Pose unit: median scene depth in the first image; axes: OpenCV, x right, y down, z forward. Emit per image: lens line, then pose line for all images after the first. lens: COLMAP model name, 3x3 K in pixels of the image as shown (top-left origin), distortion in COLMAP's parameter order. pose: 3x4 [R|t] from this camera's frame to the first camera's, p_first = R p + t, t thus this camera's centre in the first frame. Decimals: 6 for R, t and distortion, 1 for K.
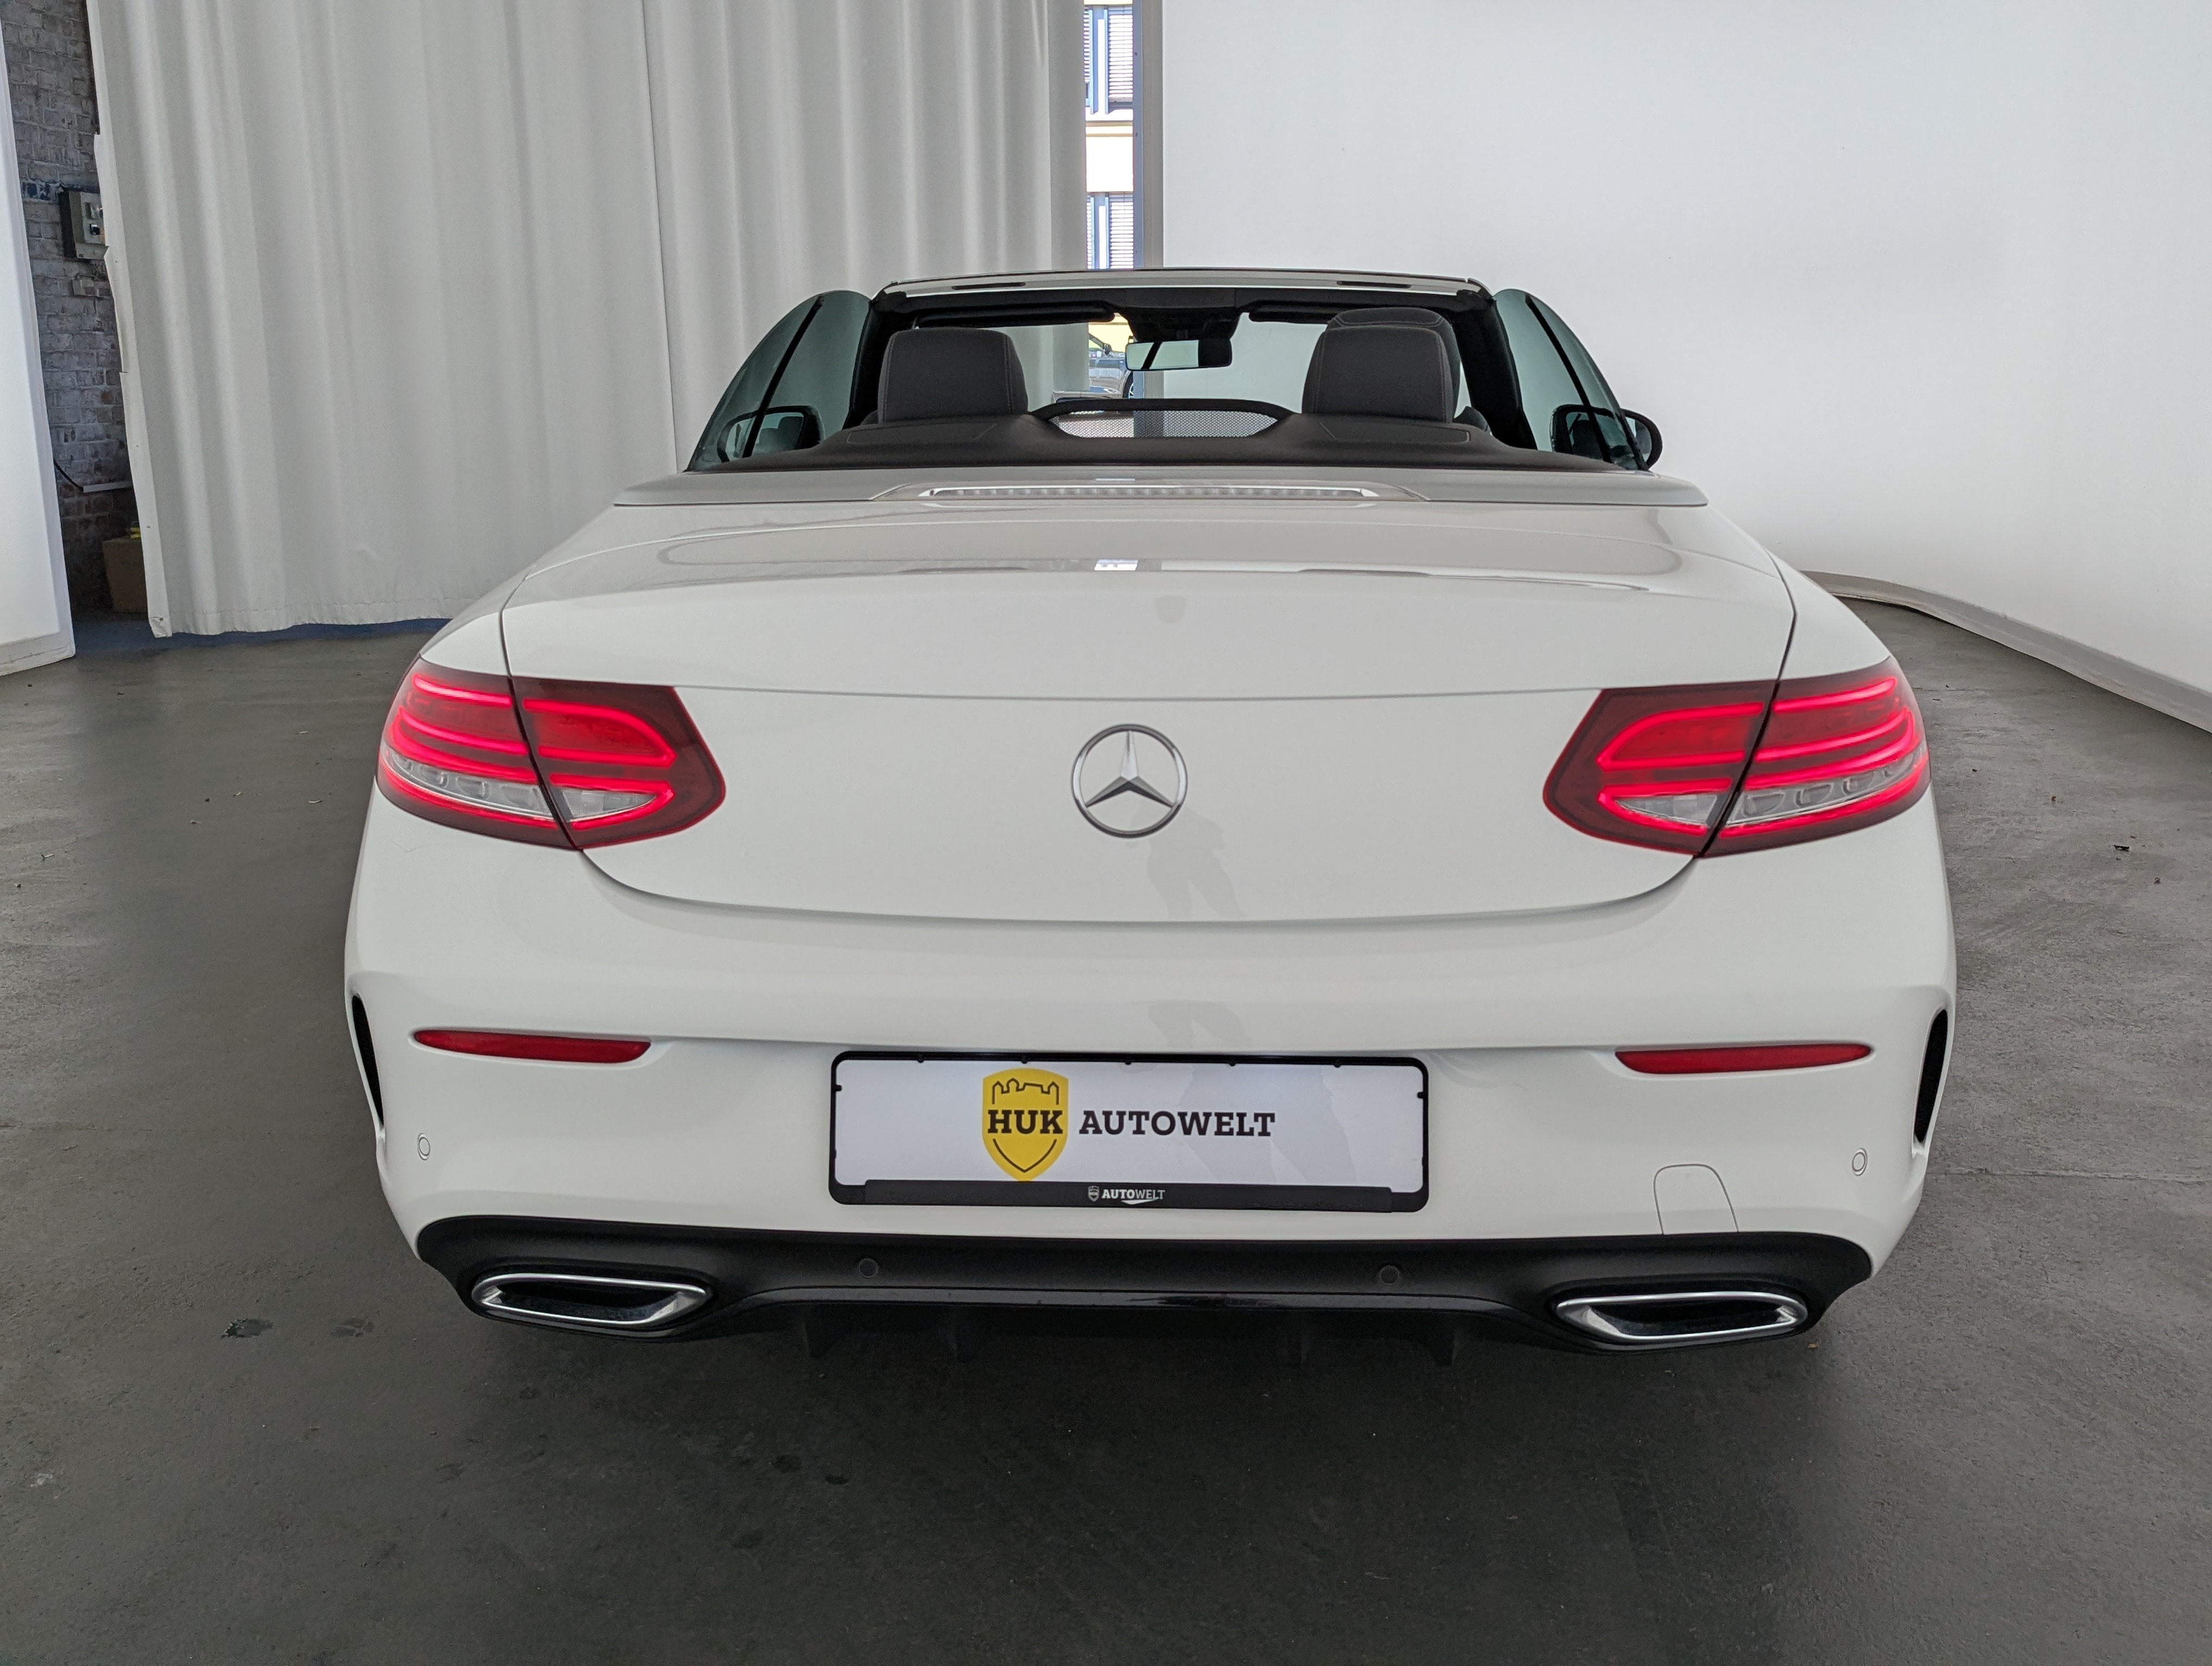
lens RADIAL K [[2118.2, 0, 1113.8], [0, 2118.2, 835.7], [0, 0, 1]] dist [0.036385, 0.000000]
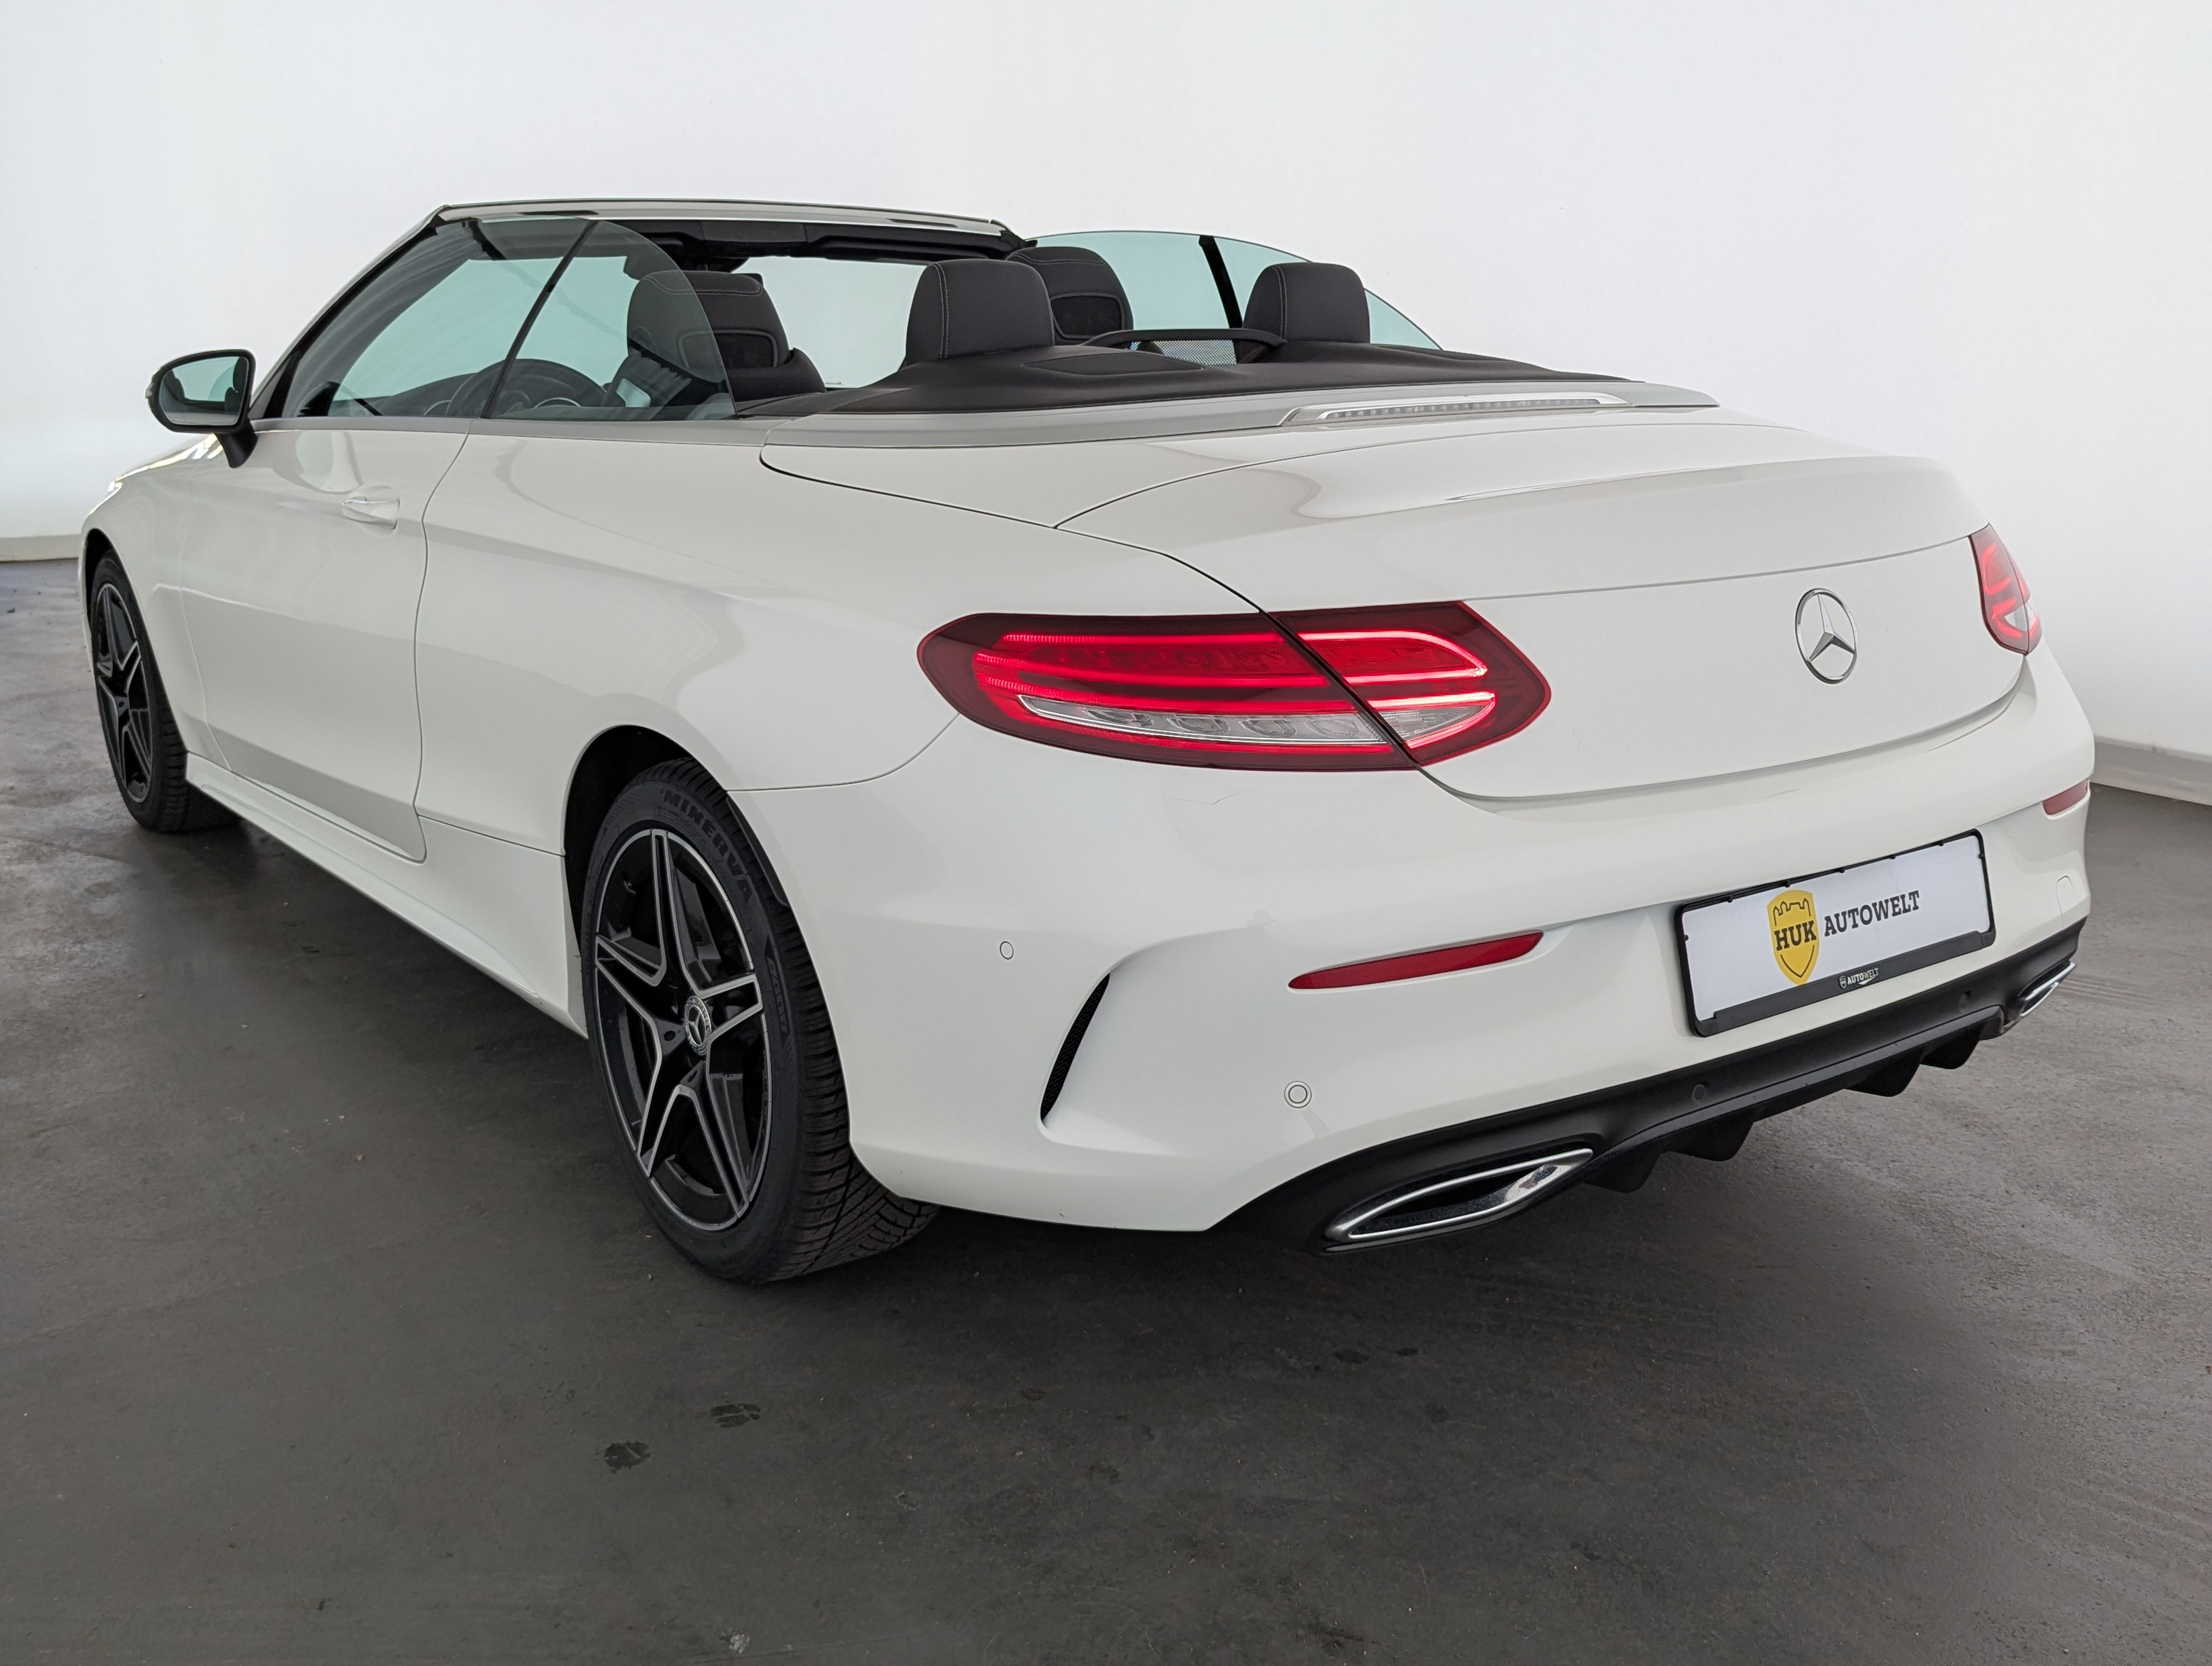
lens RADIAL K [[2118.2, 0, 1109.7], [0, 2118.2, 820.6], [0, 0, 1]] dist [0.036385, 0.000000]
pose [[0.773671, -0.152477, 0.614967, -1.017261], [0.142665, 0.987609, 0.065388, -0.056835], [-0.617317, 0.037146, 0.785837, 0.299462]]
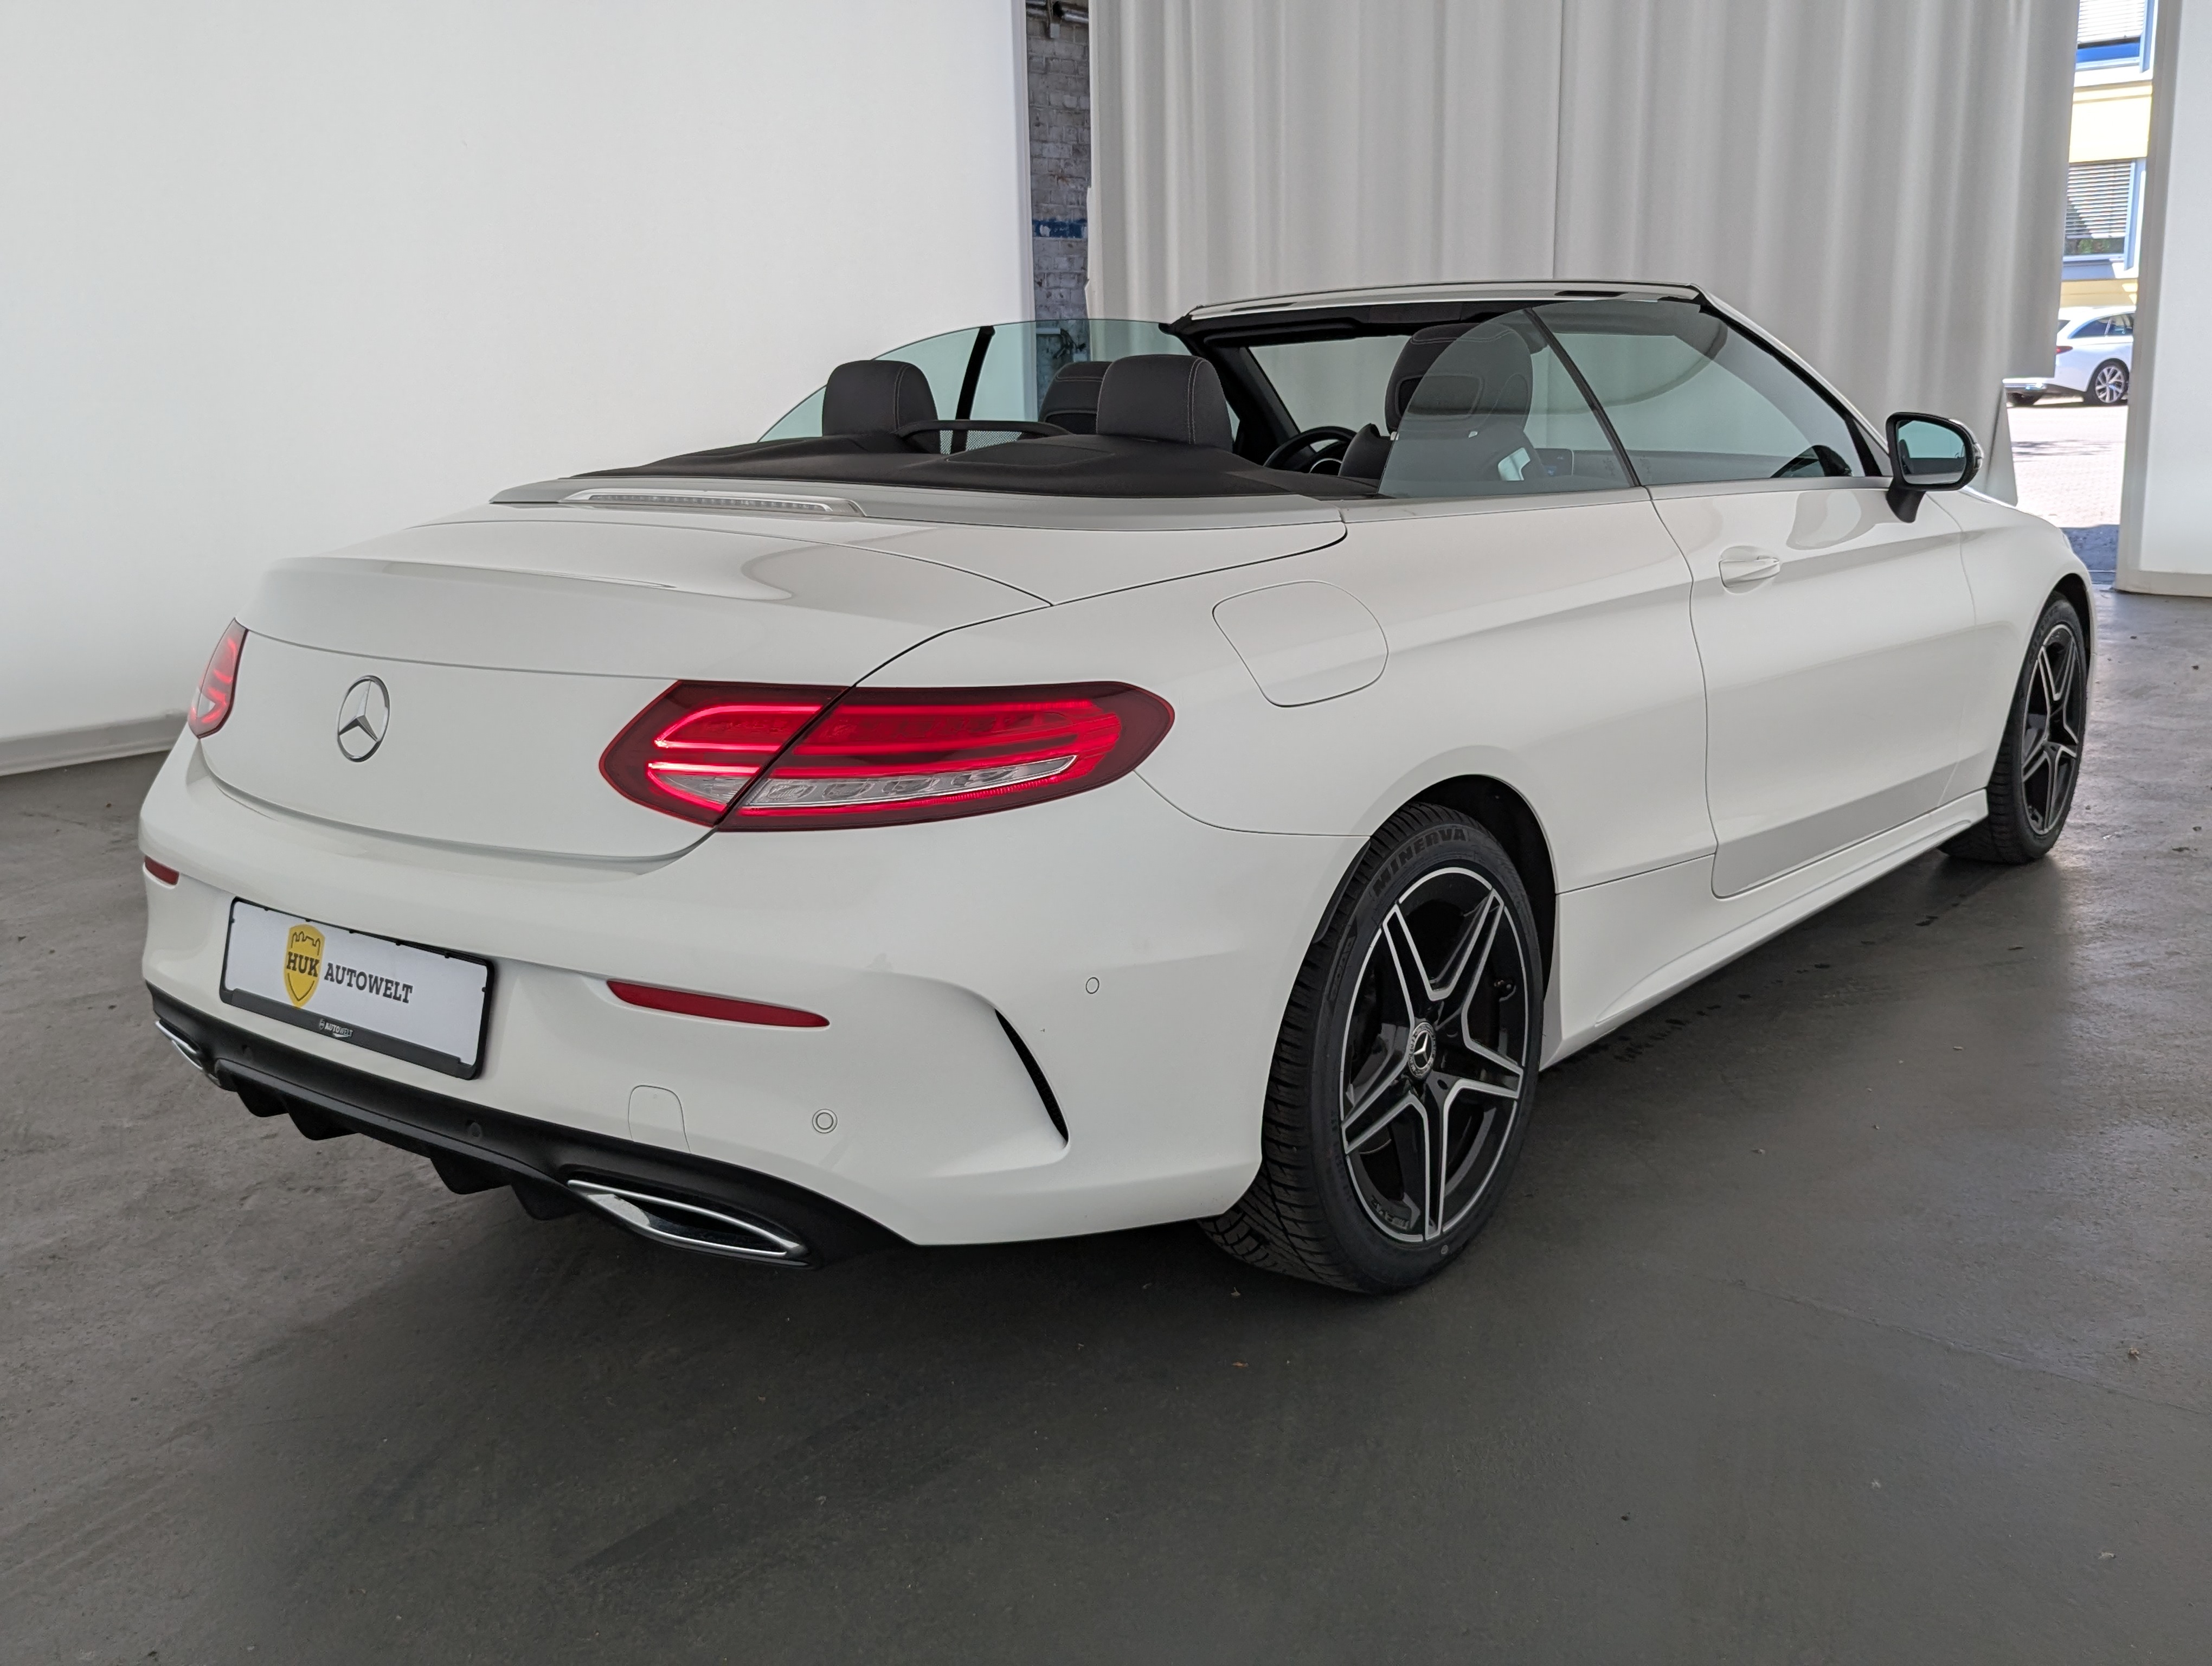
lens RADIAL K [[2118.2, 0, 1109.9], [0, 2118.2, 833.3], [0, 0, 1]] dist [0.036385, 0.000000]
pose [[0.808936, 0.114201, -0.576697, 1.112082], [-0.112859, 0.992872, 0.038307, -0.056168], [0.576962, 0.034098, 0.816059, 0.182601]]
